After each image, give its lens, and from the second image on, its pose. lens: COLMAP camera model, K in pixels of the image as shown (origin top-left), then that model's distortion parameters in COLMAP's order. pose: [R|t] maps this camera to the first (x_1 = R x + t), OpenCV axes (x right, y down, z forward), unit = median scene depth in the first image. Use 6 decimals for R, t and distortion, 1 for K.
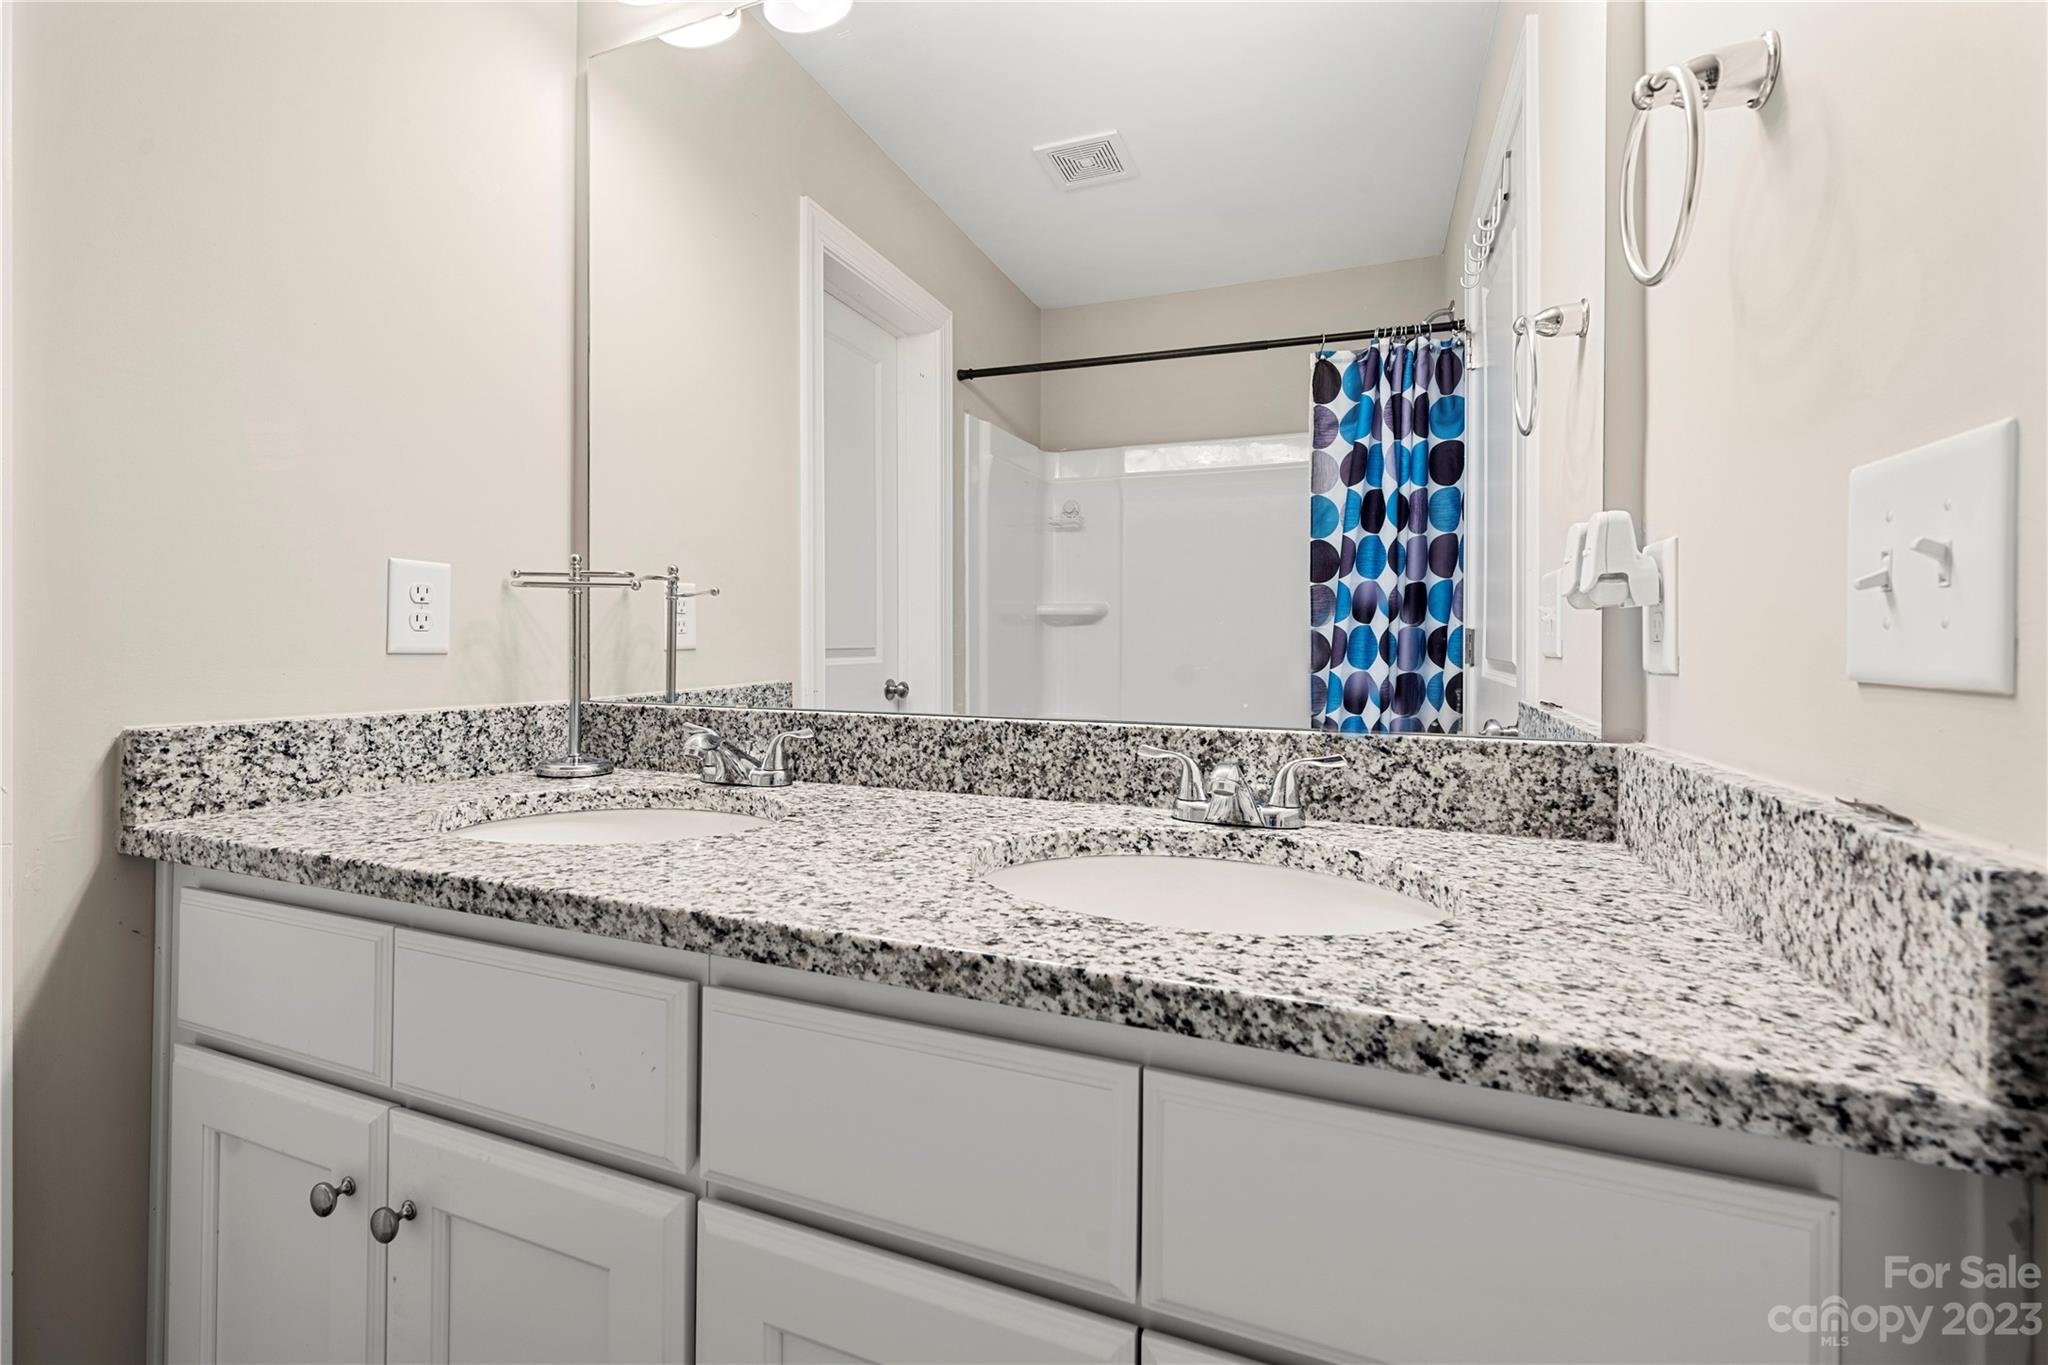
lens RADIAL K [[854.6, 0, 1020.7], [0, 854.6, 648.9], [0, 0, 1]] dist [0.001321, 0.000087]
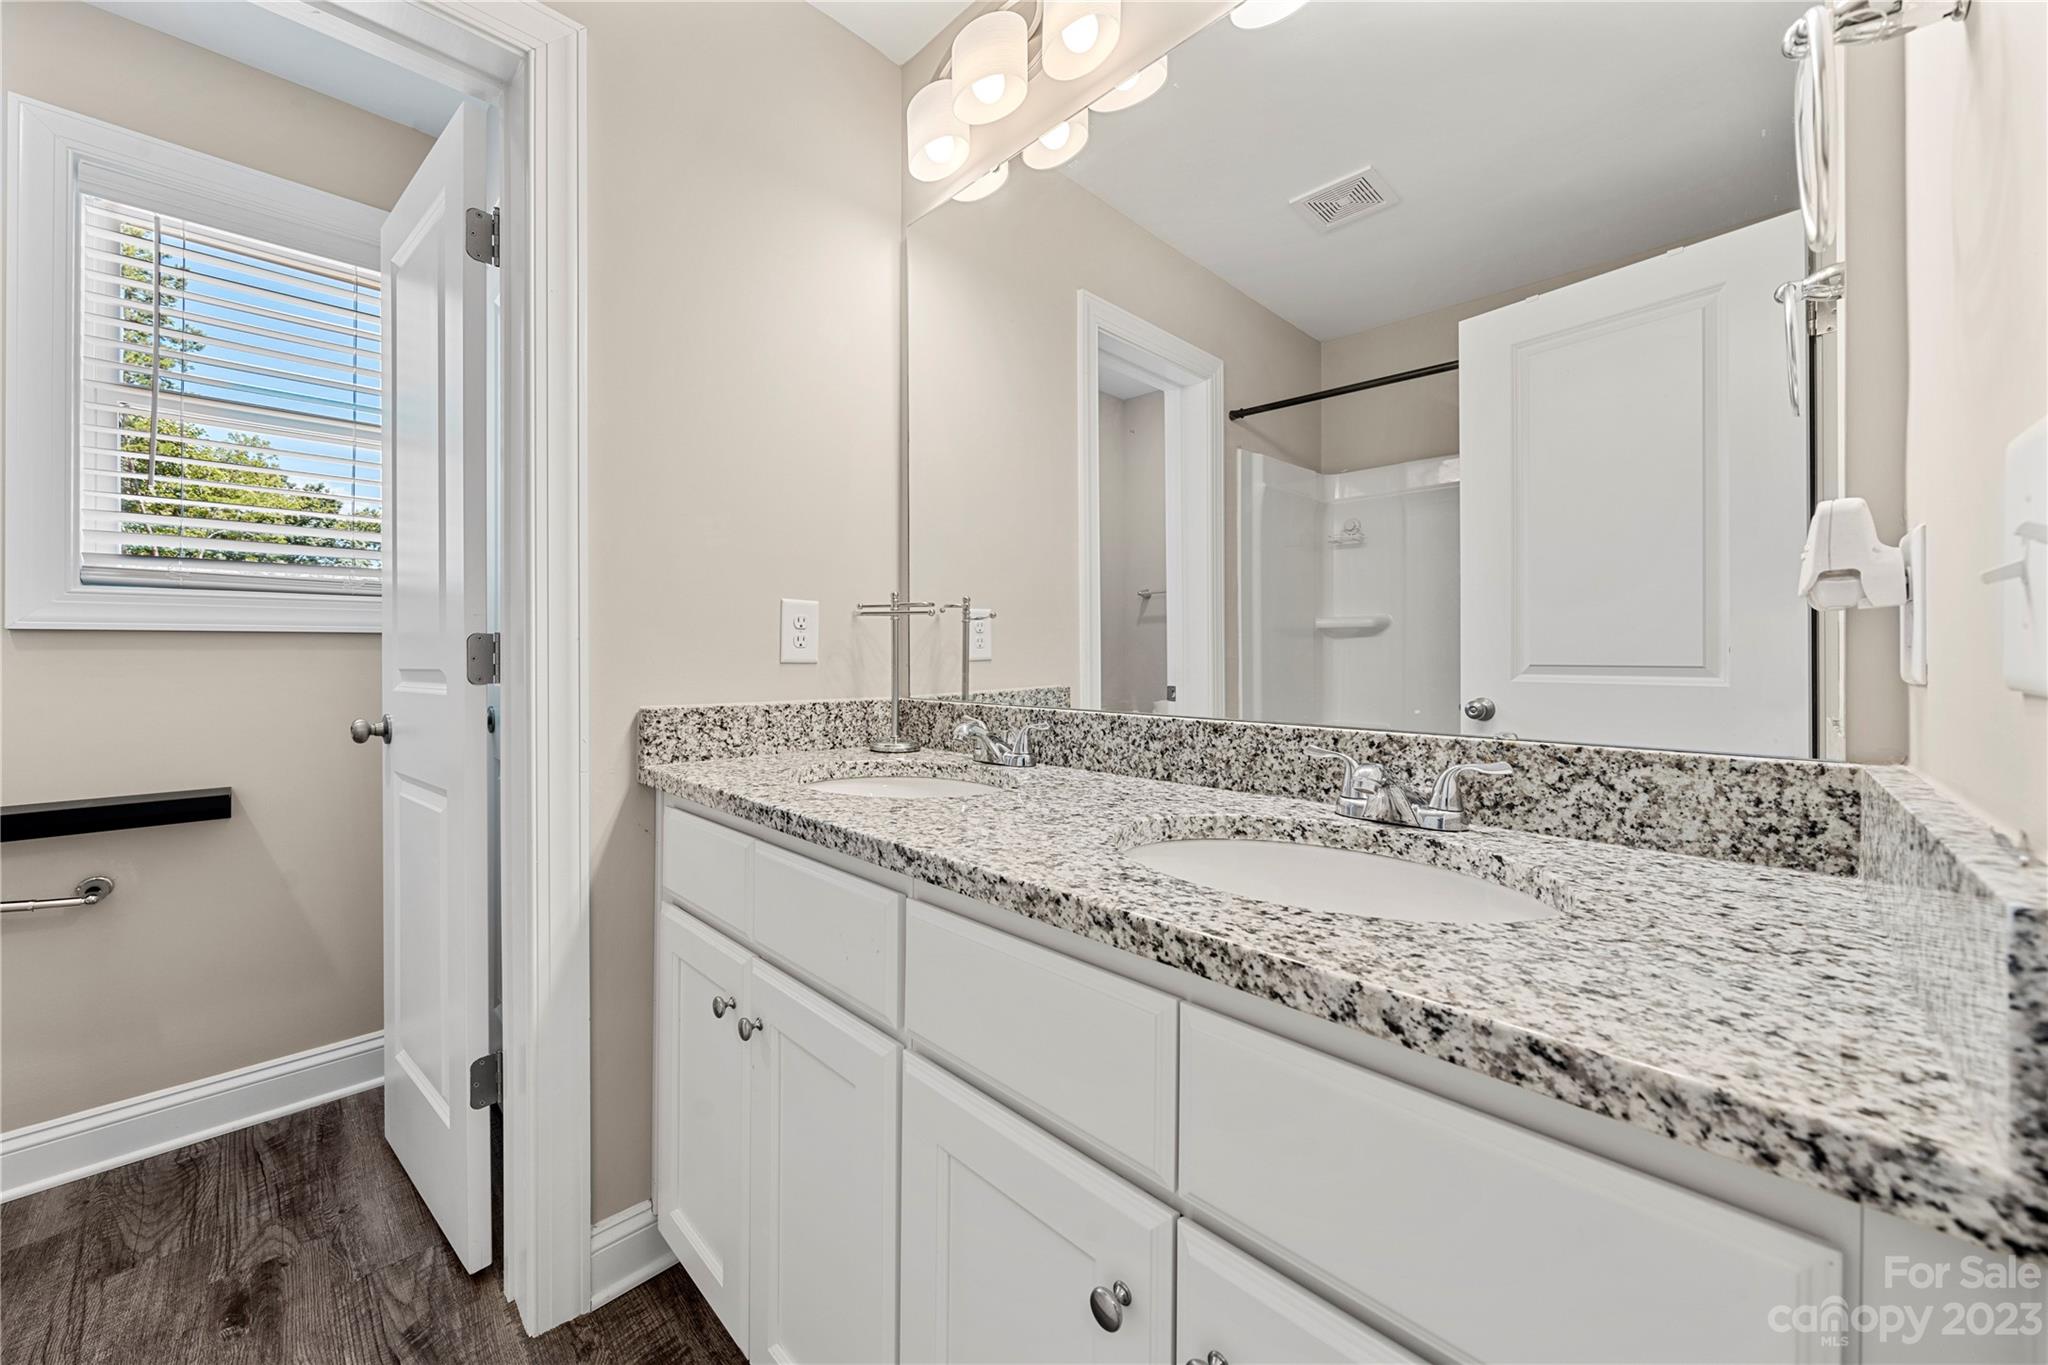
lens RADIAL K [[754.5, 0, 1027.0], [0, 754.5, 660.7], [0, 0, 1]] dist [-0.001226, 0.000057]
pose [[0.916687, -0.001912, -0.399601, 0.223480], [0.001872, 0.999998, -0.000492, 0.003734], [0.399601, -0.000297, 0.916689, -0.042057]]
